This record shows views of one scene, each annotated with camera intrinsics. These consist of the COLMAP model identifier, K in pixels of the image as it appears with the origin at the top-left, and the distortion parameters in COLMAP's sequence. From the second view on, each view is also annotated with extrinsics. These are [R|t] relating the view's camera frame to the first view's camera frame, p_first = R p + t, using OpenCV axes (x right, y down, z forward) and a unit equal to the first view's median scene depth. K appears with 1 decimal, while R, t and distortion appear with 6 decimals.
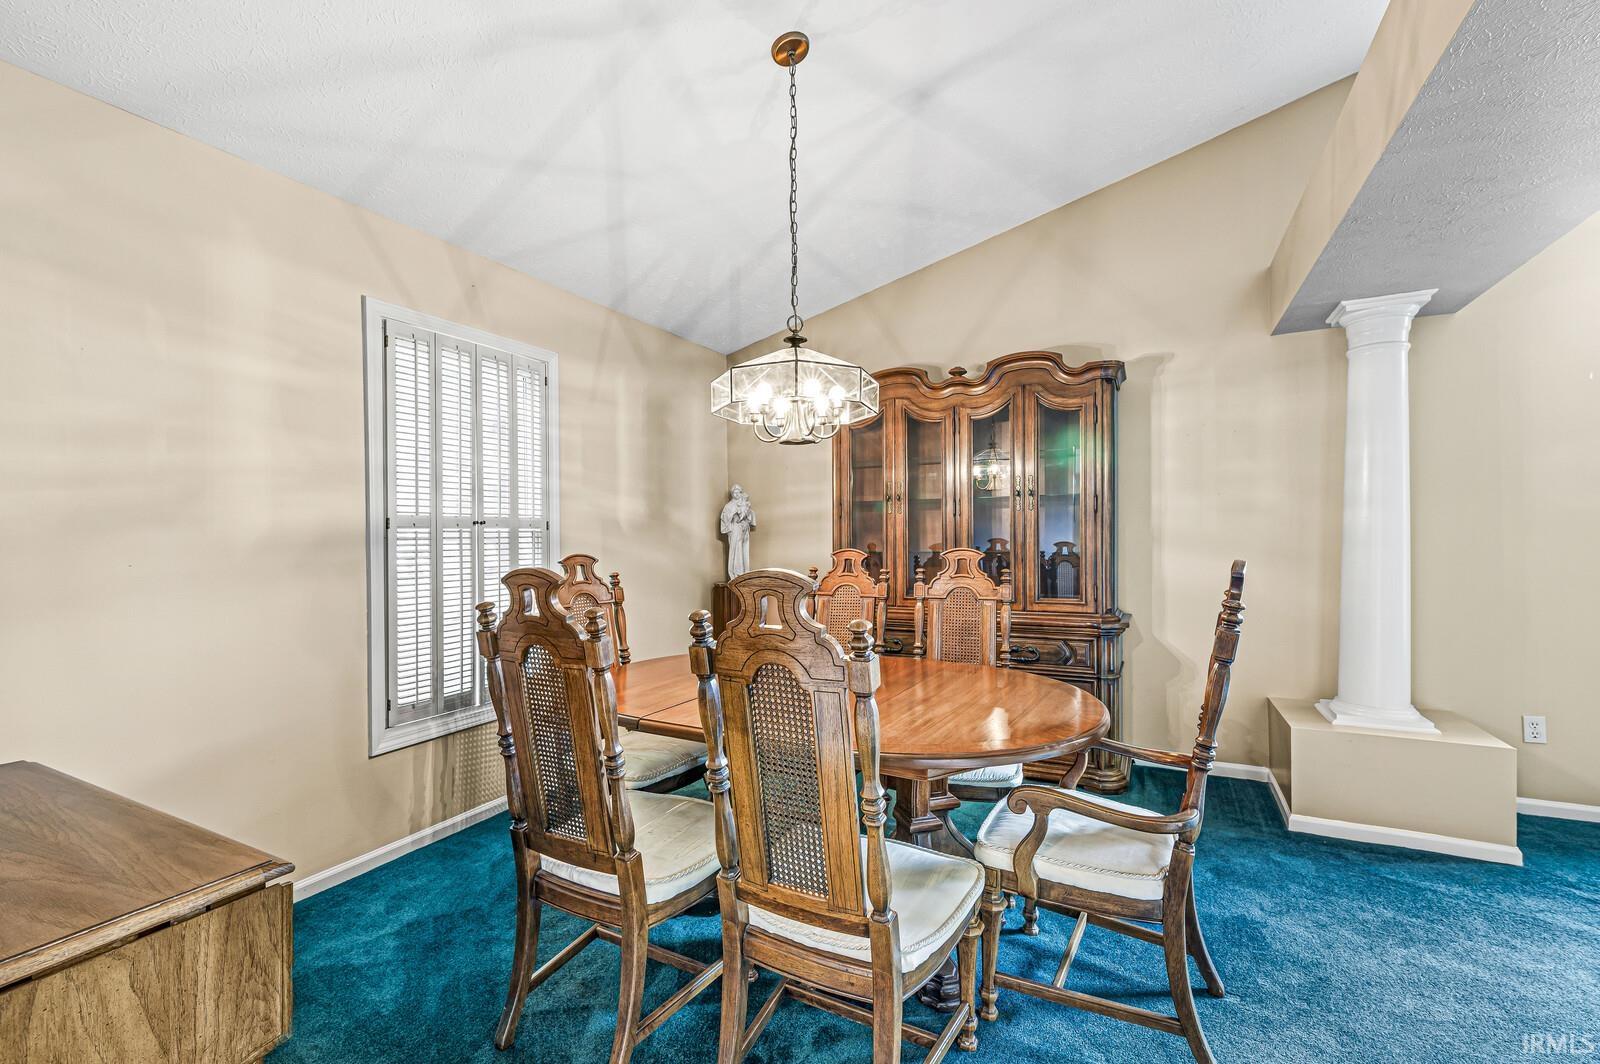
lens RADIAL K [[692.5, 0, 794.0], [0, 692.5, 542.6], [0, 0, 1]] dist [0.000156, -0.000047]
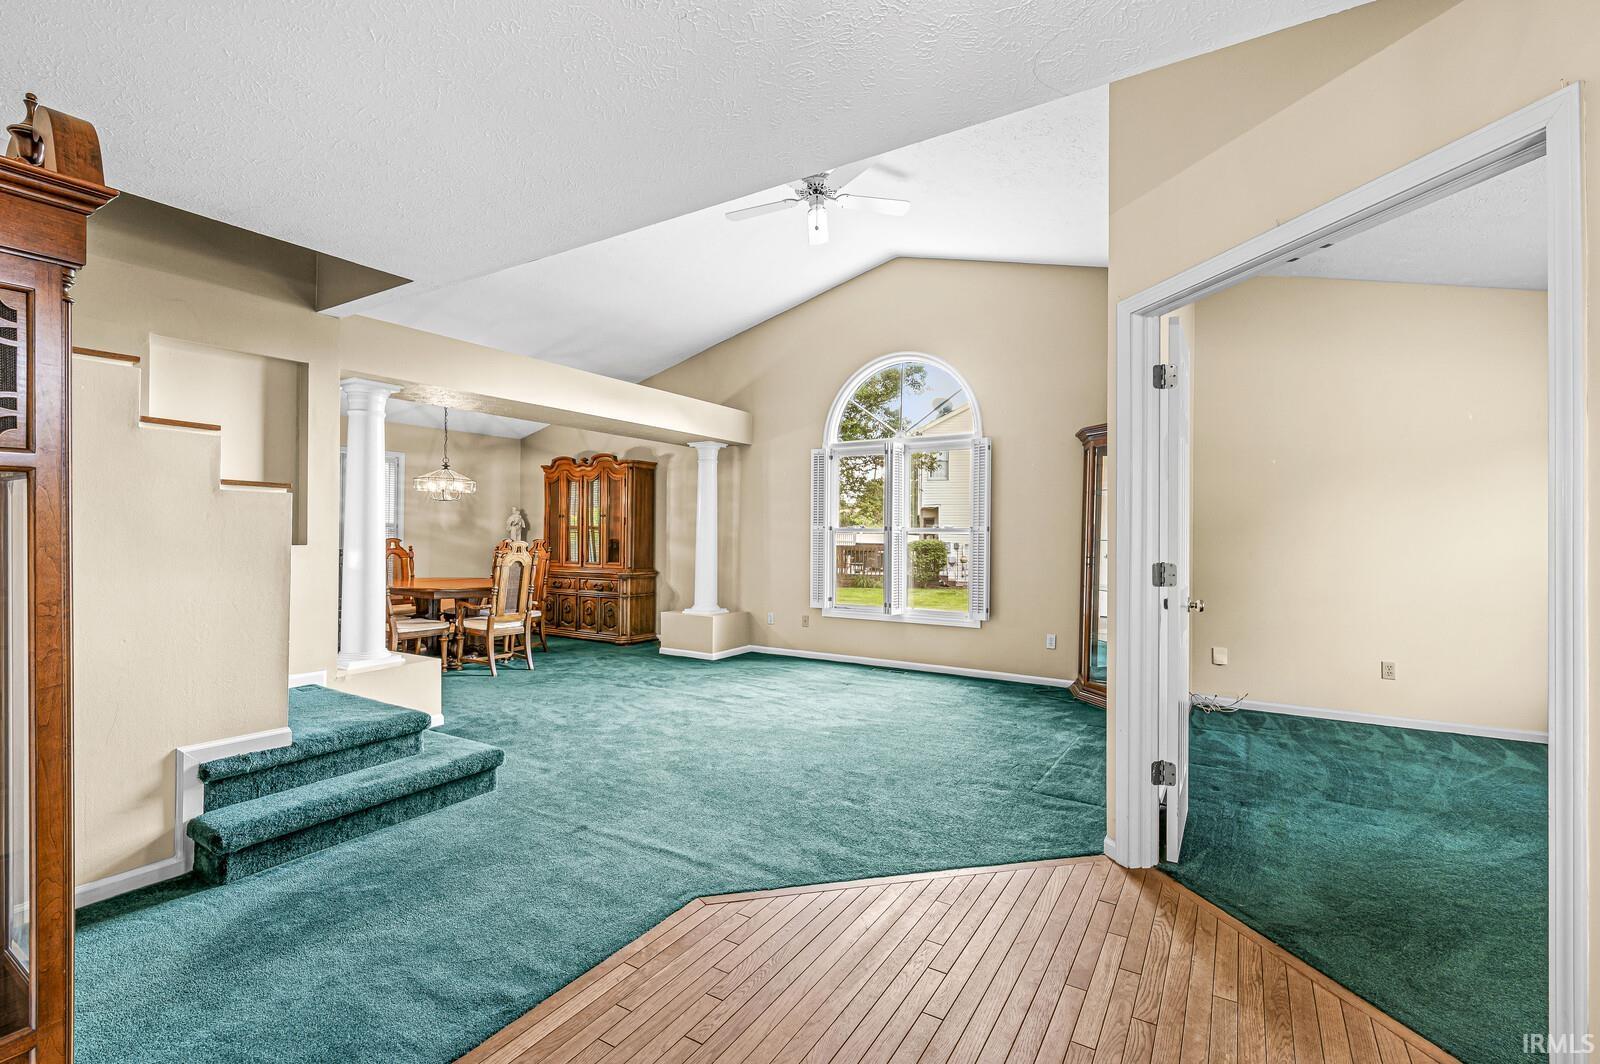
lens RADIAL K [[692.5, 0, 801.5], [0, 692.5, 532.4], [0, 0, 1]] dist [0.000156, -0.000047]
pose [[0.996988, 0.018809, -0.075245, 1.126193], [-0.019764, 0.999733, -0.011958, -0.003110], [0.075000, 0.013409, 0.997093, -1.177478]]
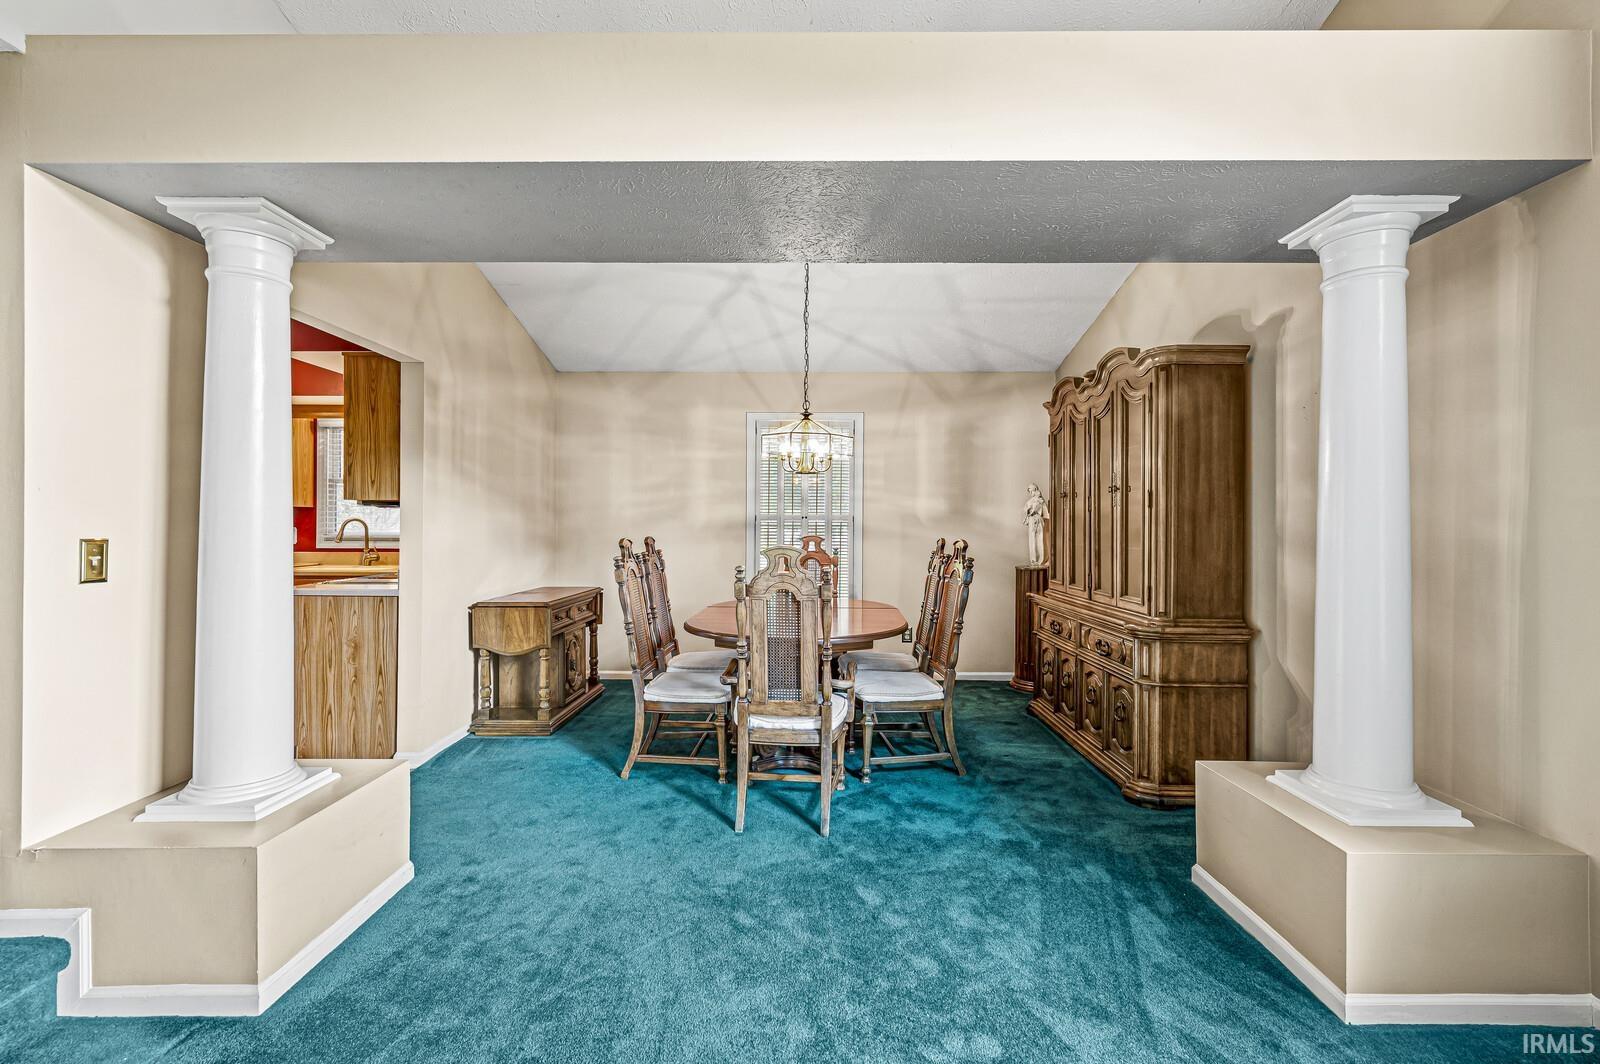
lens RADIAL K [[692.5, 0, 804.7], [0, 692.5, 519.6], [0, 0, 1]] dist [0.000156, -0.000047]
pose [[0.449703, 0.007079, -0.893150, 1.009096], [-0.018732, 0.999823, -0.001507, -0.017127], [0.892982, 0.017408, 0.449756, 0.141701]]
